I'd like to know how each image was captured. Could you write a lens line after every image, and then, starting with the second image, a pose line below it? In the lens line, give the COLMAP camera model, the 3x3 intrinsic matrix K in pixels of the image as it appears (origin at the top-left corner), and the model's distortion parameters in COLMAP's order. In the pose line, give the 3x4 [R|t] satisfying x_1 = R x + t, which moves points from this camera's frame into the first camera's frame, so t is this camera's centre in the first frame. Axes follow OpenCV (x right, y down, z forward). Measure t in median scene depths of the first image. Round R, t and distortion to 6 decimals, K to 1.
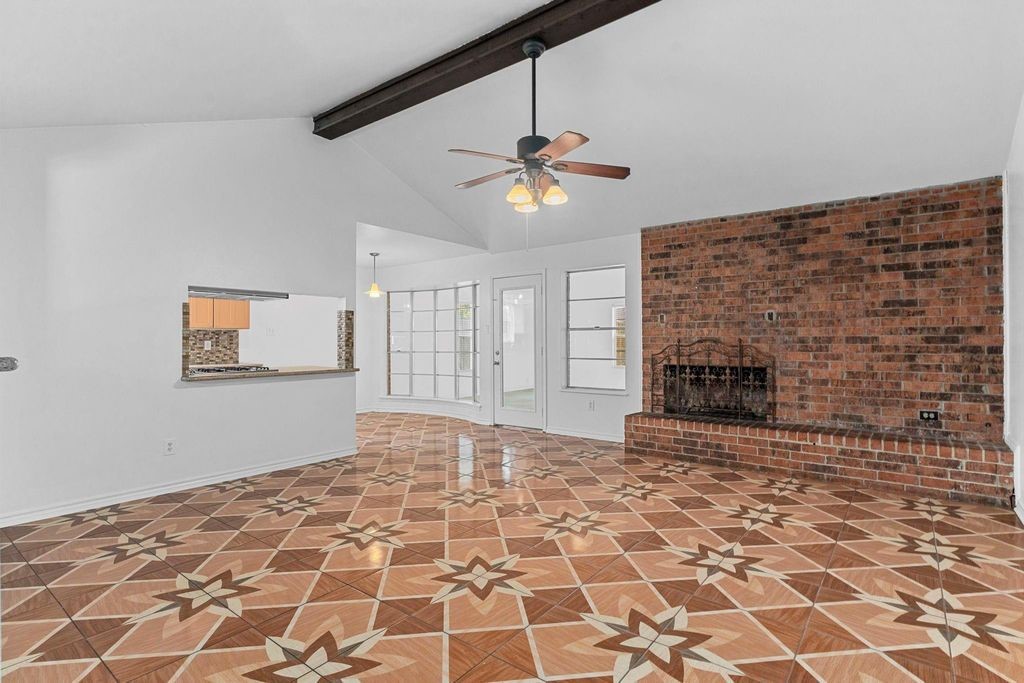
lens RADIAL K [[472.1, 0, 518.5], [0, 472.1, 335.4], [0, 0, 1]] dist [-0.001396, -0.000057]
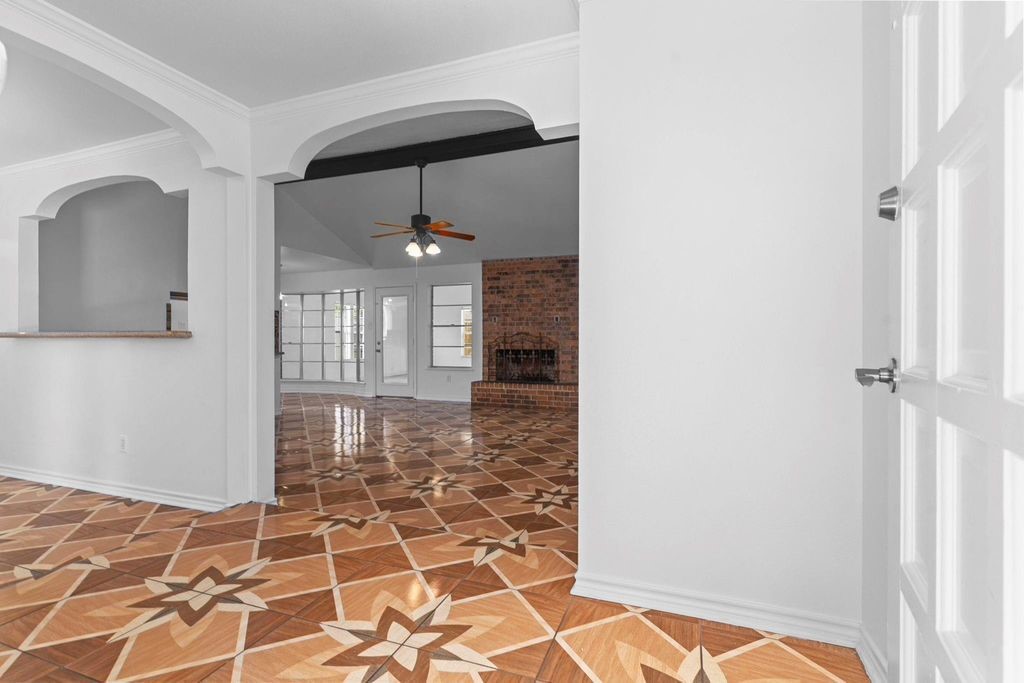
lens RADIAL K [[484.3, 0, 510.0], [0, 484.3, 341.3], [0, 0, 1]] dist [-0.001478, 0.000451]
pose [[0.953801, 0.000609, 0.300440, -0.140450], [-0.004439, 0.999917, 0.012065, 0.018401], [-0.300408, -0.012841, 0.953724, -0.592518]]
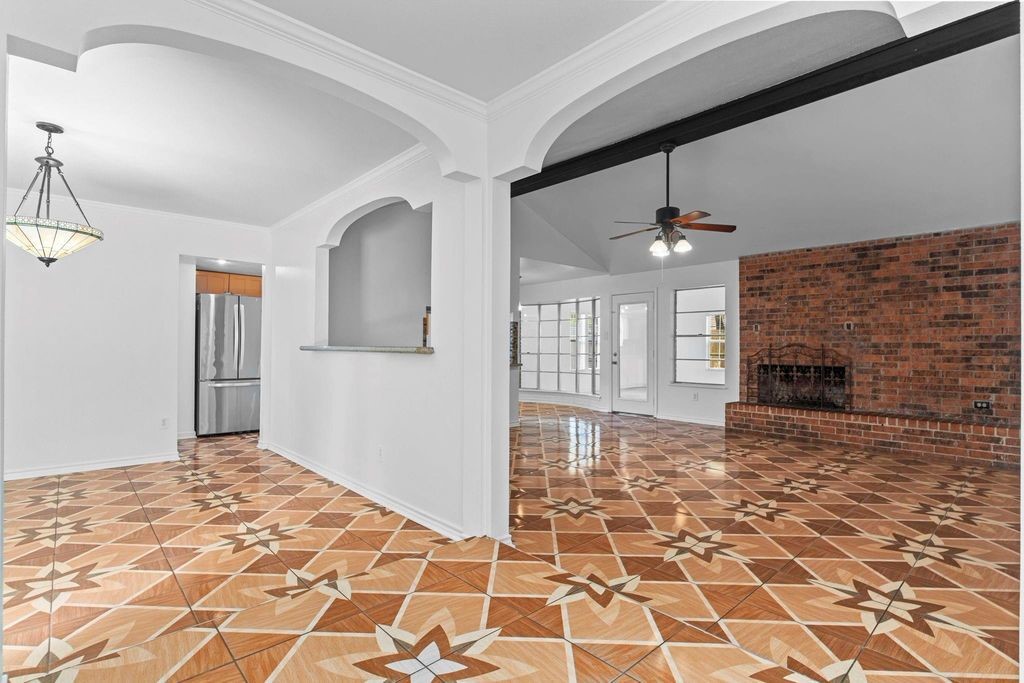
lens RADIAL K [[484.3, 0, 510.0], [0, 484.3, 341.3], [0, 0, 1]] dist [-0.001478, 0.000451]
pose [[0.986932, 0.005827, -0.161034, -0.154877], [-0.005848, 0.999983, 0.000345, 0.004345], [0.161033, 0.000602, 0.986949, -0.432113]]
